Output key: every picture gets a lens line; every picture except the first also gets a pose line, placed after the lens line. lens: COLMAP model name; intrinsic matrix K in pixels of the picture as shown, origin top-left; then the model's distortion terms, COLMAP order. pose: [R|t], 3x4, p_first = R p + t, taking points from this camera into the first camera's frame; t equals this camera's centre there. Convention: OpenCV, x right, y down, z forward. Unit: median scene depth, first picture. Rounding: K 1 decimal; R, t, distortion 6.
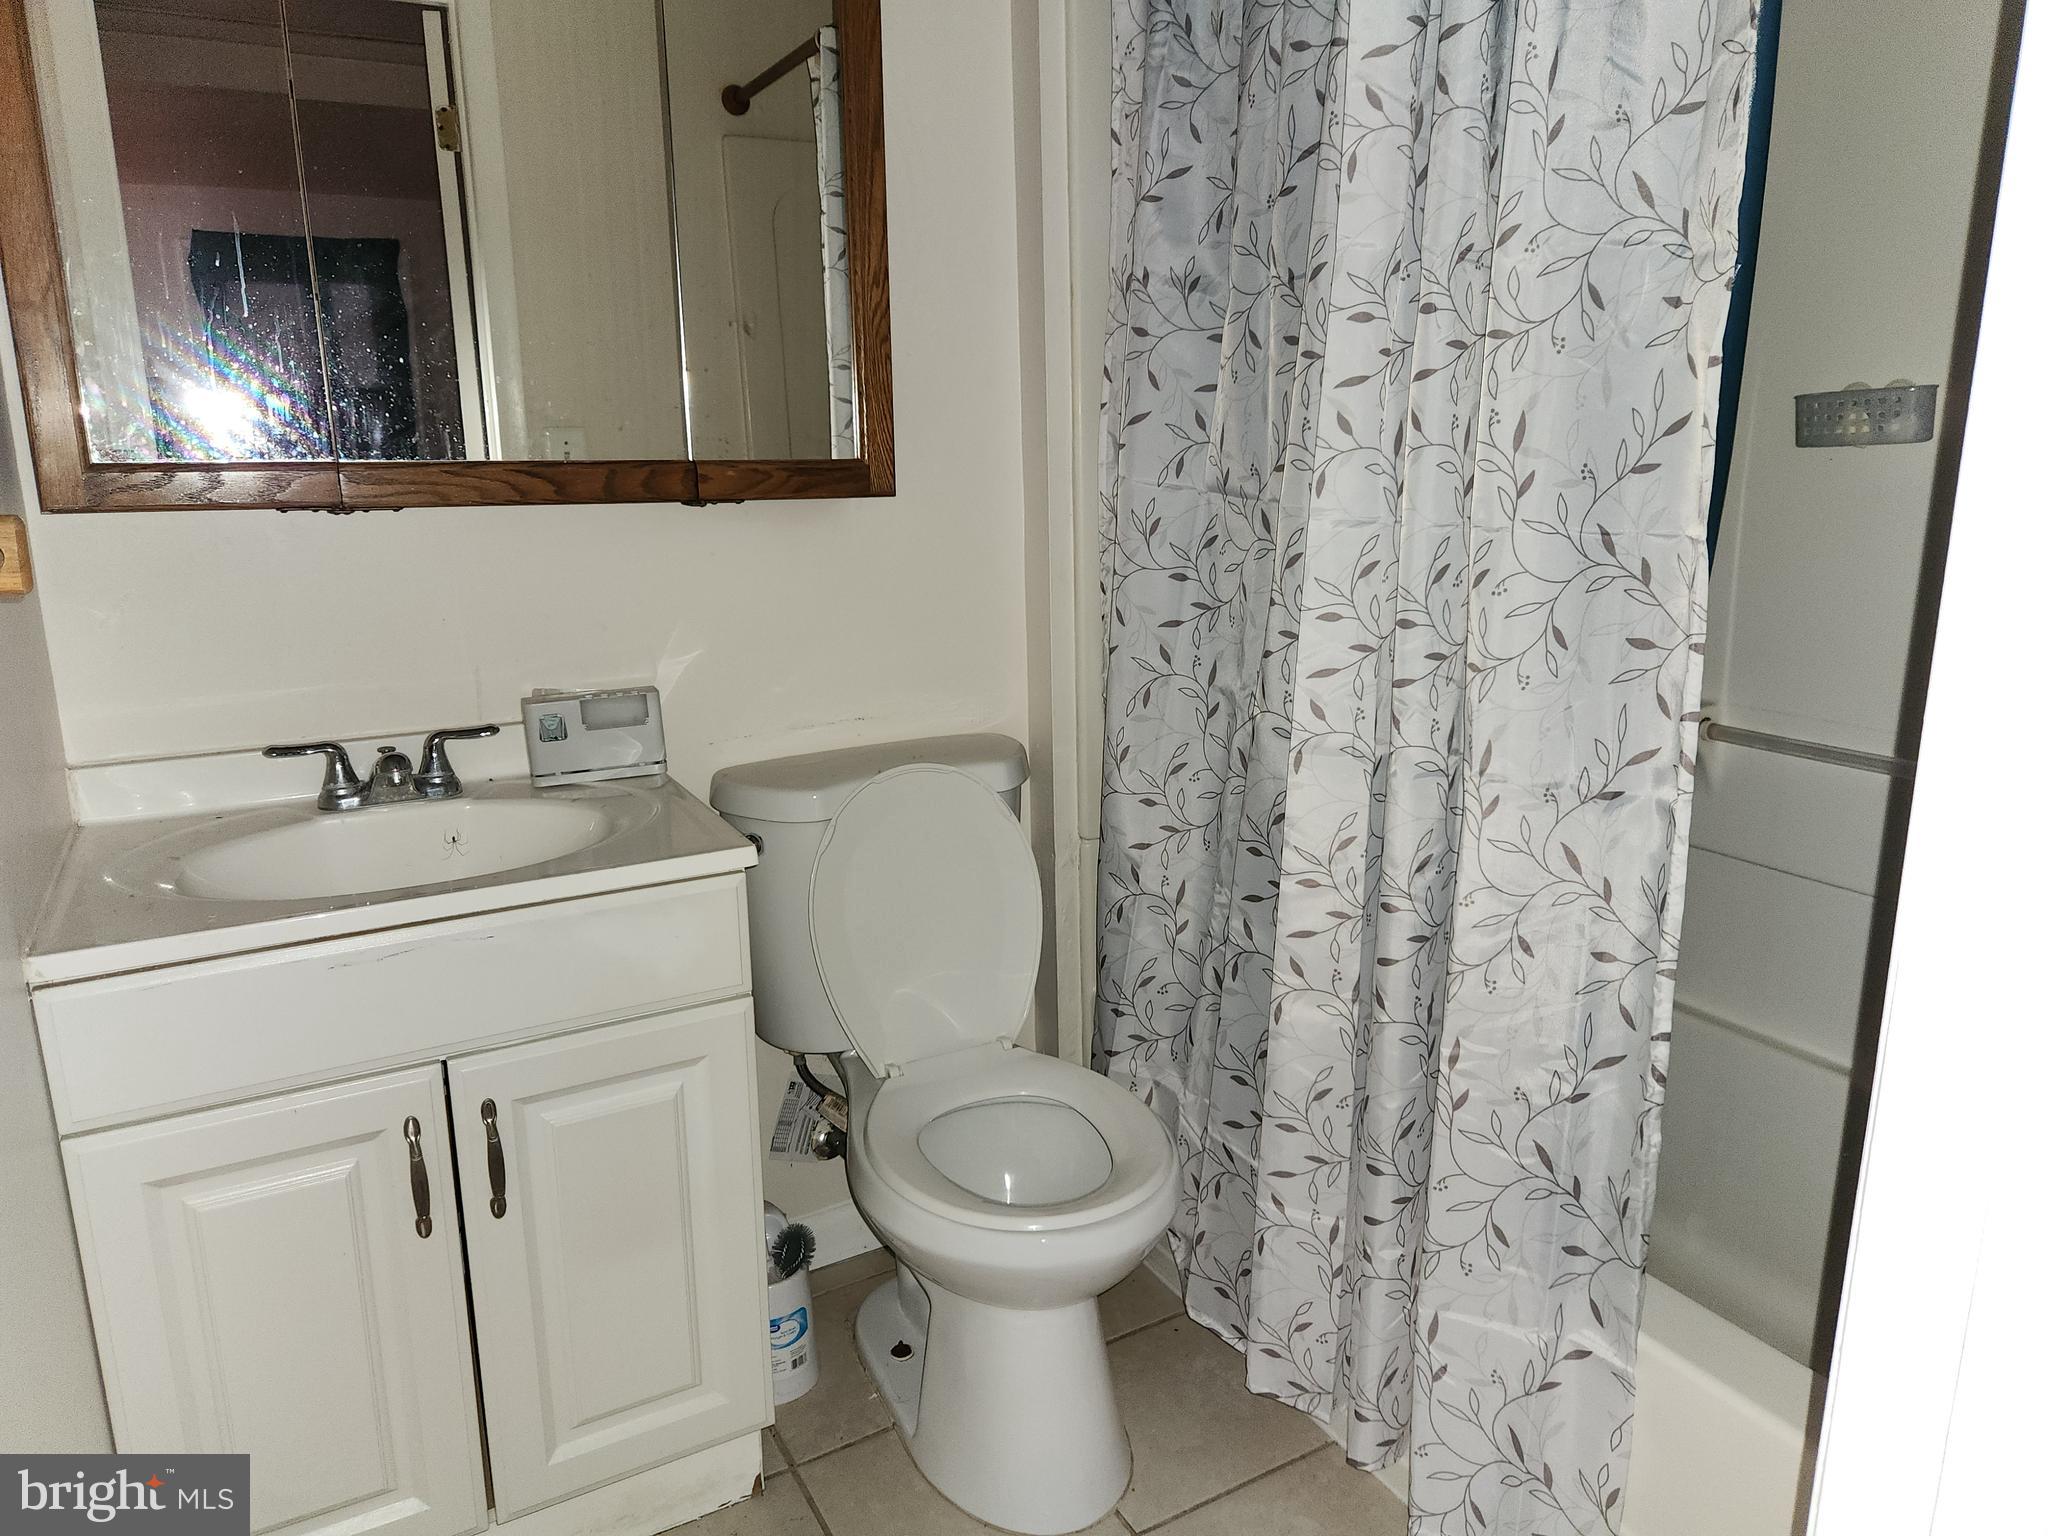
lens RADIAL K [[1368.7, 0, 1022.6], [0, 1368.7, 767.5], [0, 0, 1]] dist [0.043615, -0.016822]
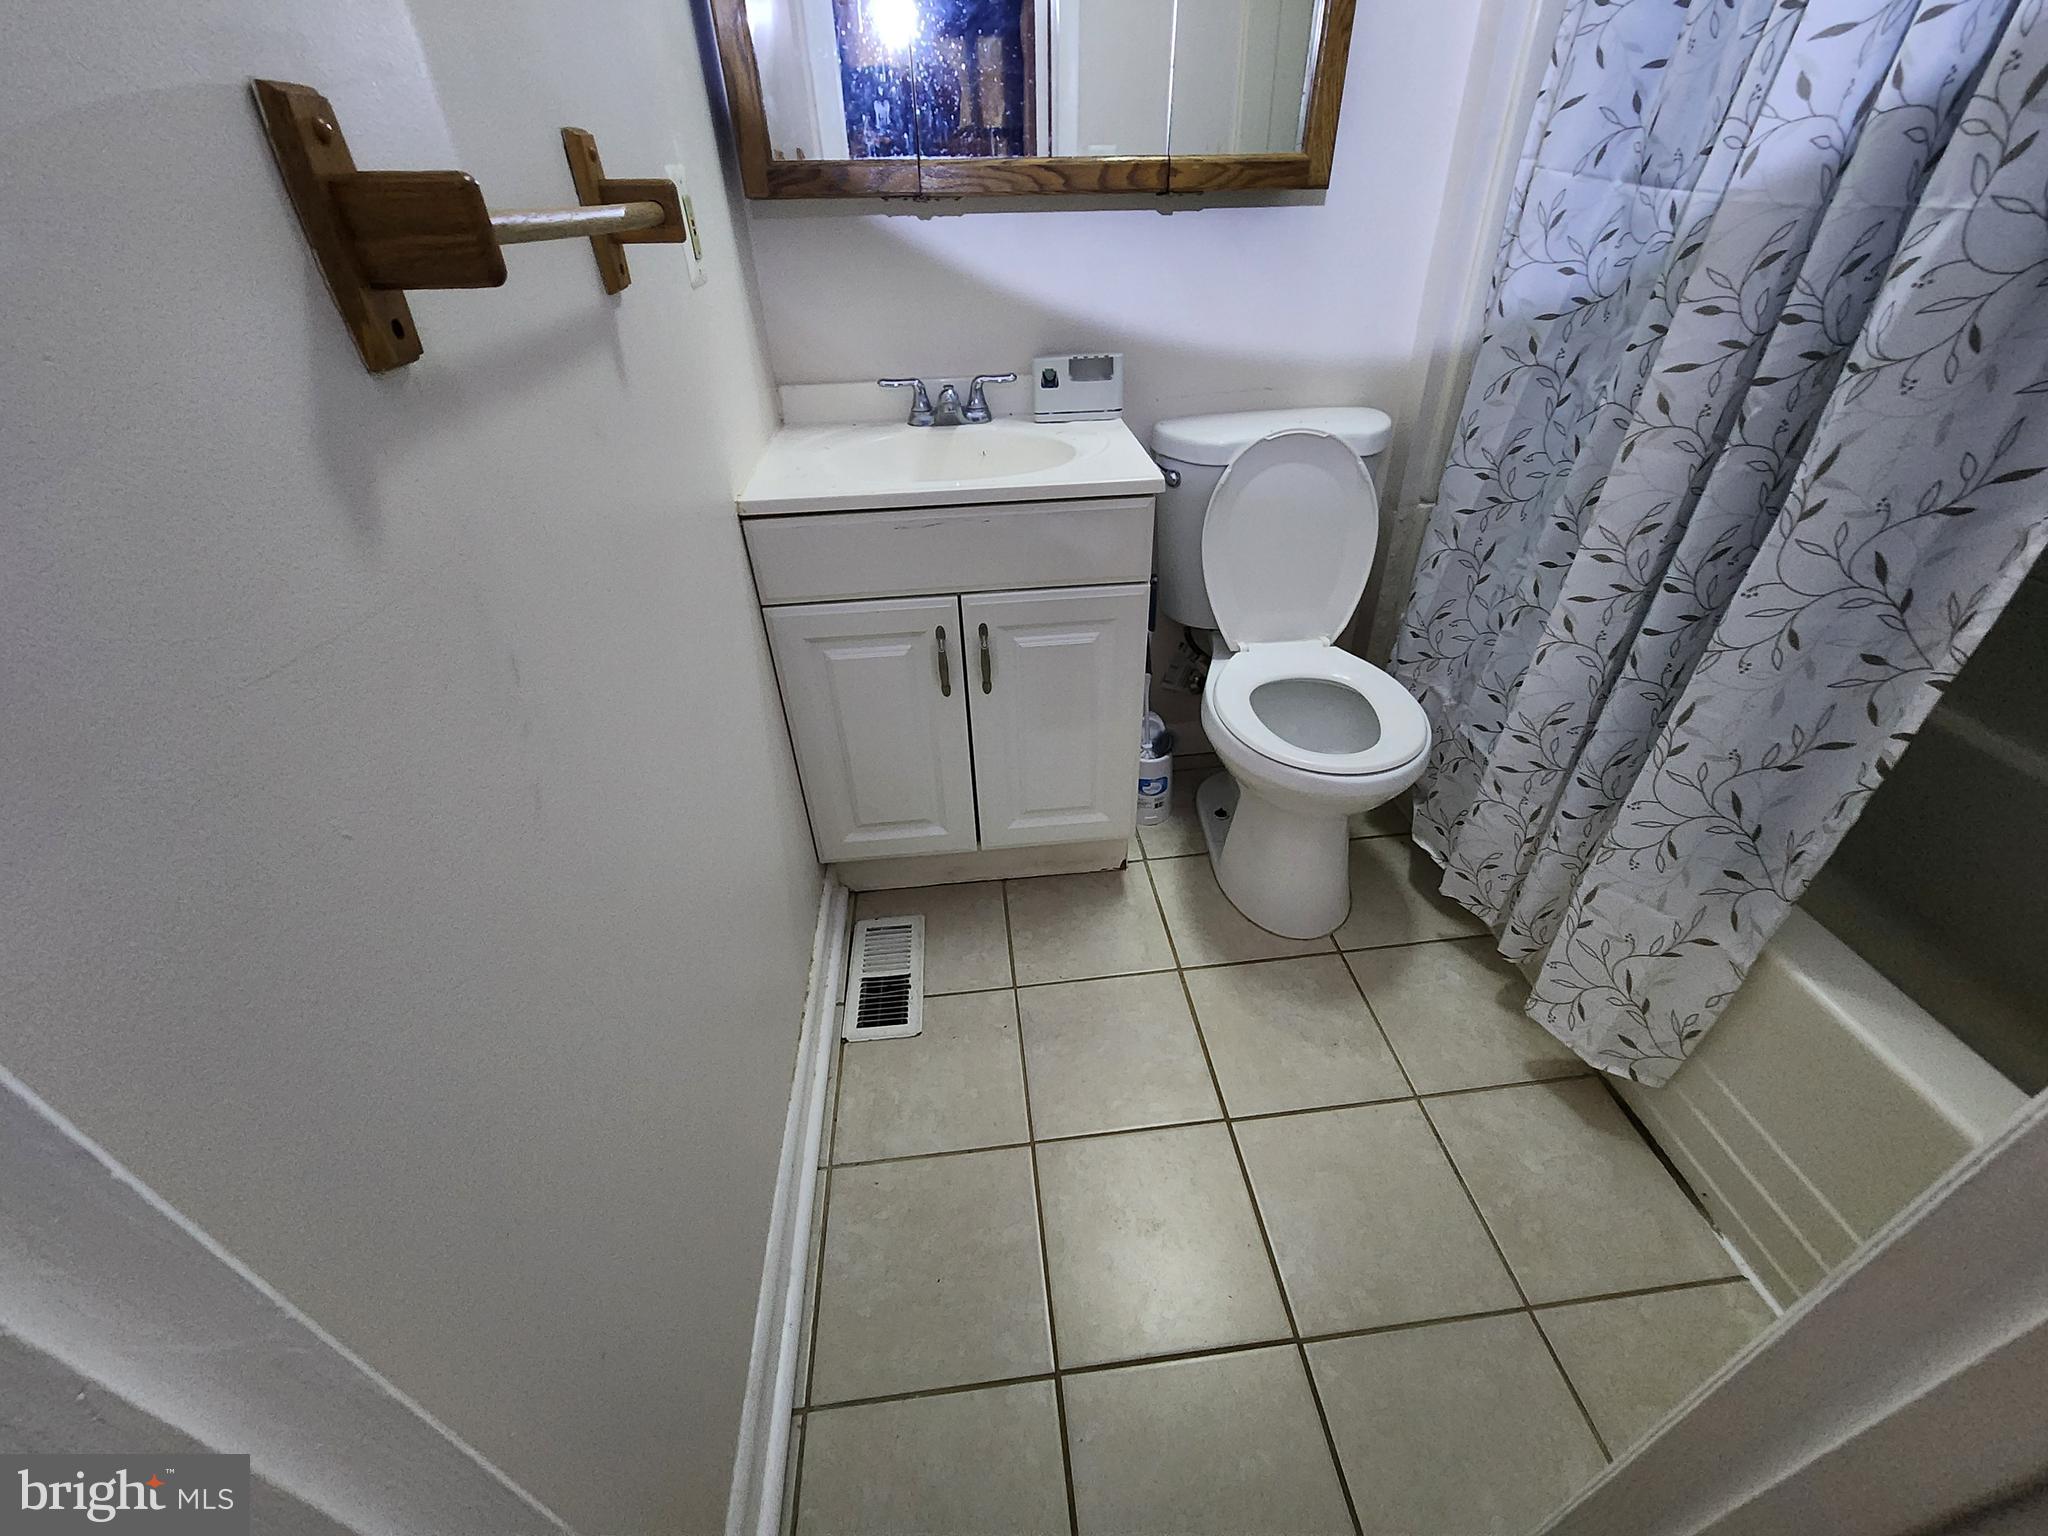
lens RADIAL K [[832.5, 0, 1040.9], [0, 832.5, 773.0], [0, 0, 1]] dist [-0.004496, 0.002976]
pose [[0.921034, 0.219731, -0.321581, 0.028581], [-0.080440, 0.915179, 0.394939, 0.007245], [0.381085, -0.337884, 0.860586, 0.107101]]
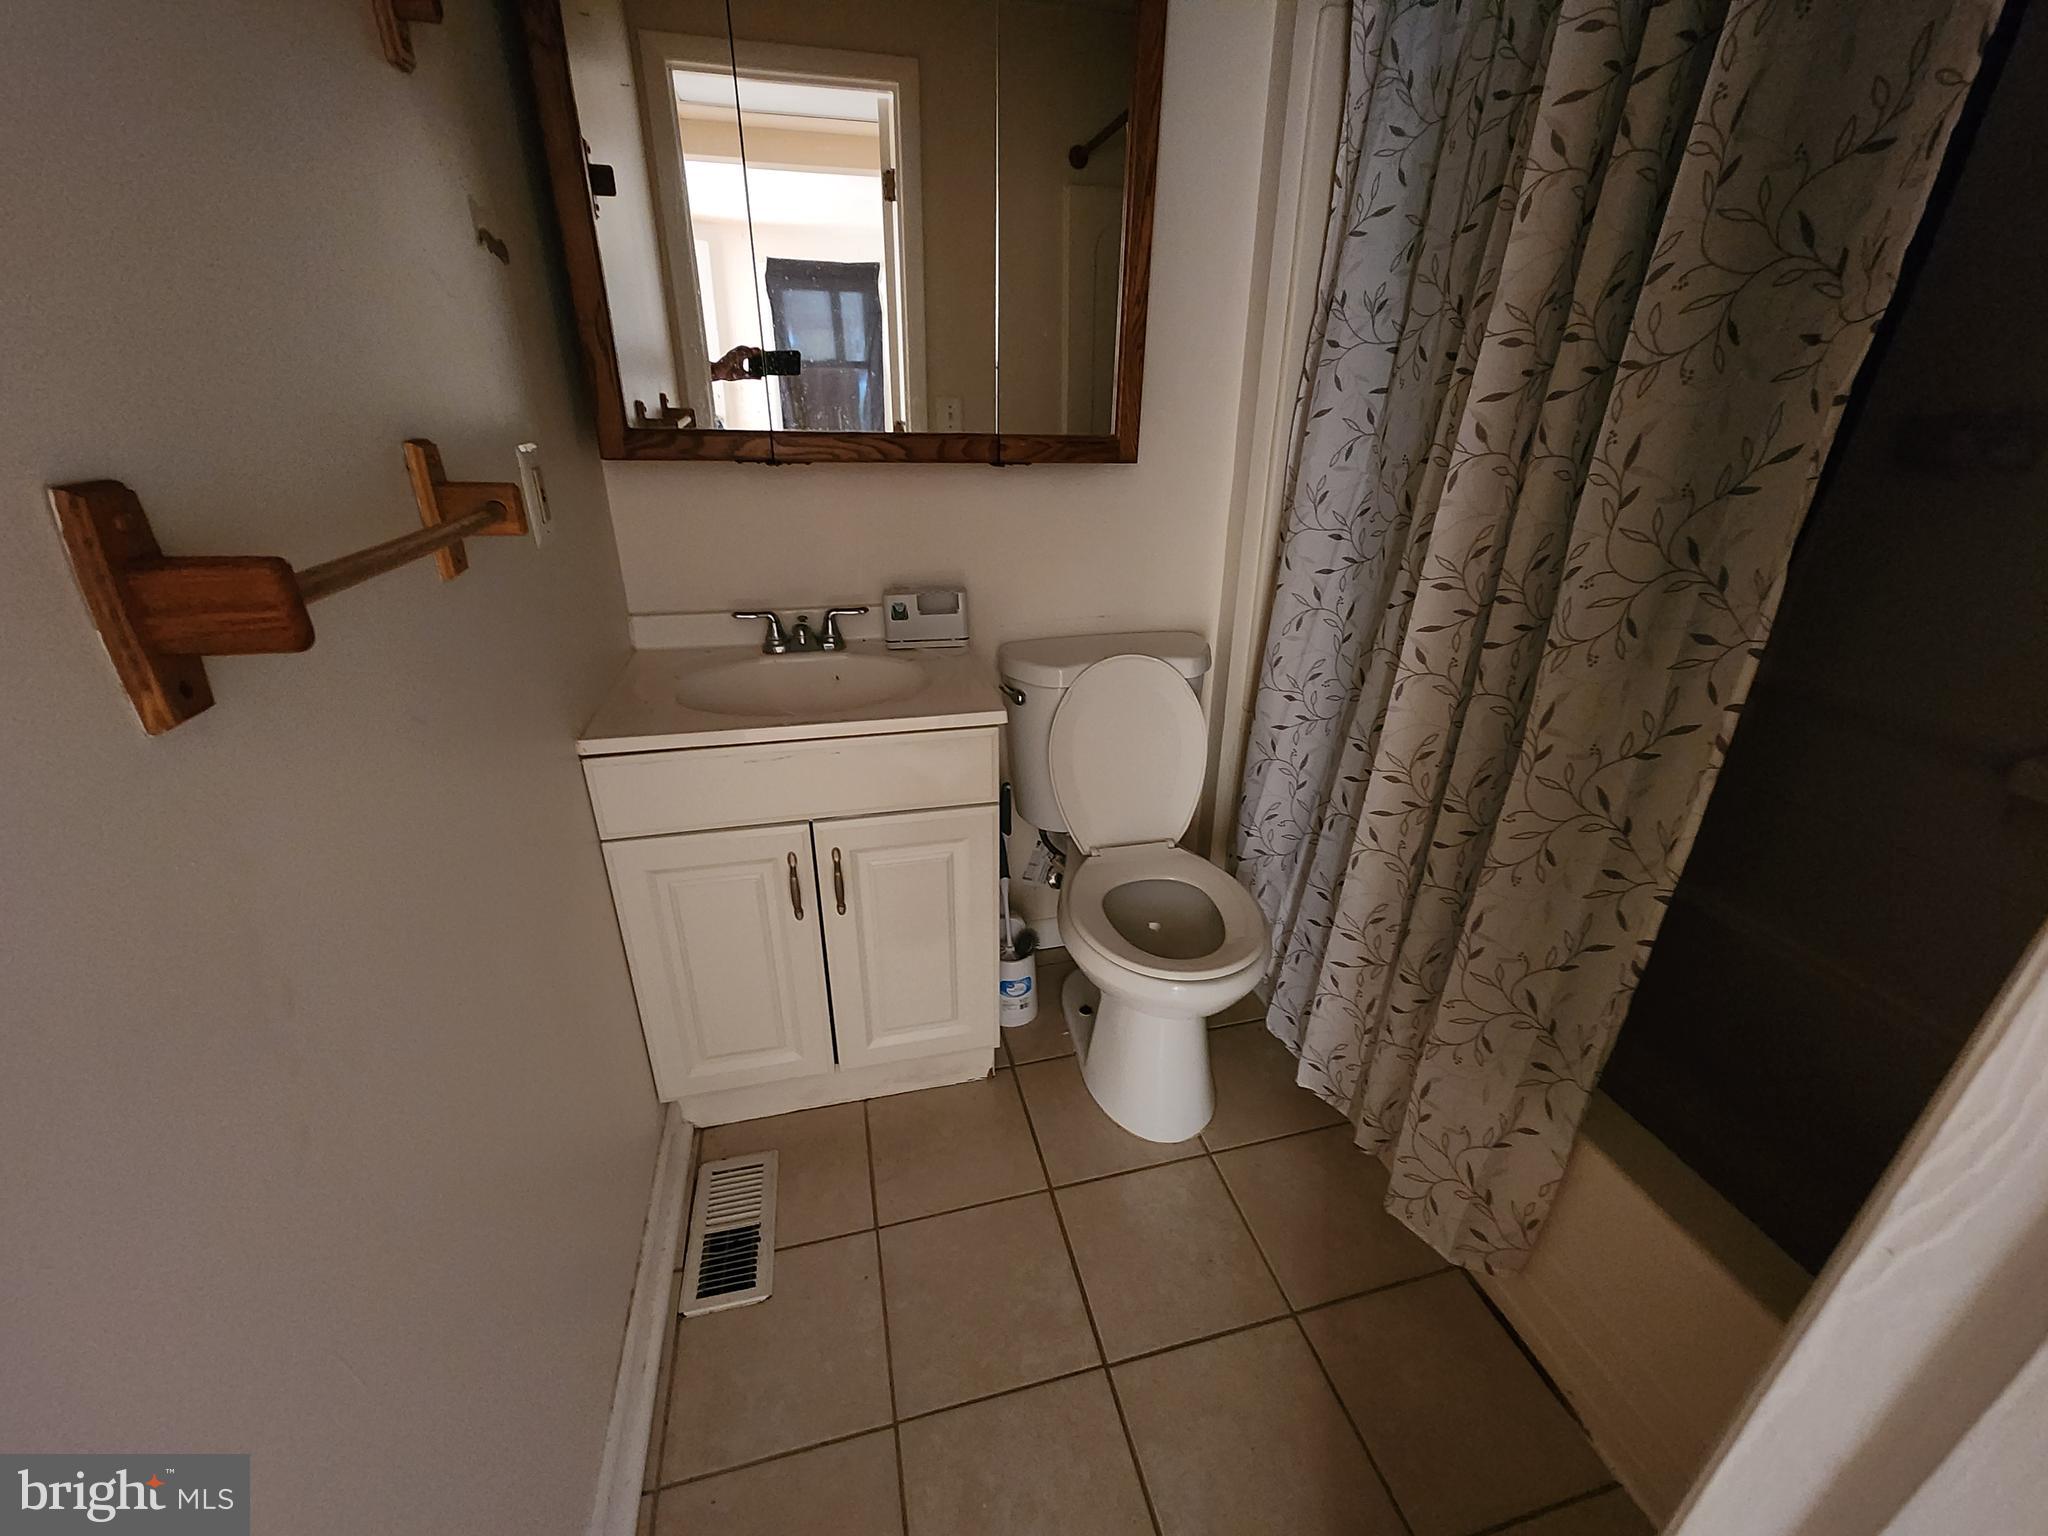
lens RADIAL K [[832.5, 0, 1037.0], [0, 832.5, 778.2], [0, 0, 1]] dist [-0.004496, 0.002976]
pose [[0.967190, 0.131666, -0.217271, 0.044514], [-0.086812, 0.975026, 0.204421, -0.057167], [0.238760, -0.178852, 0.954466, 0.113314]]
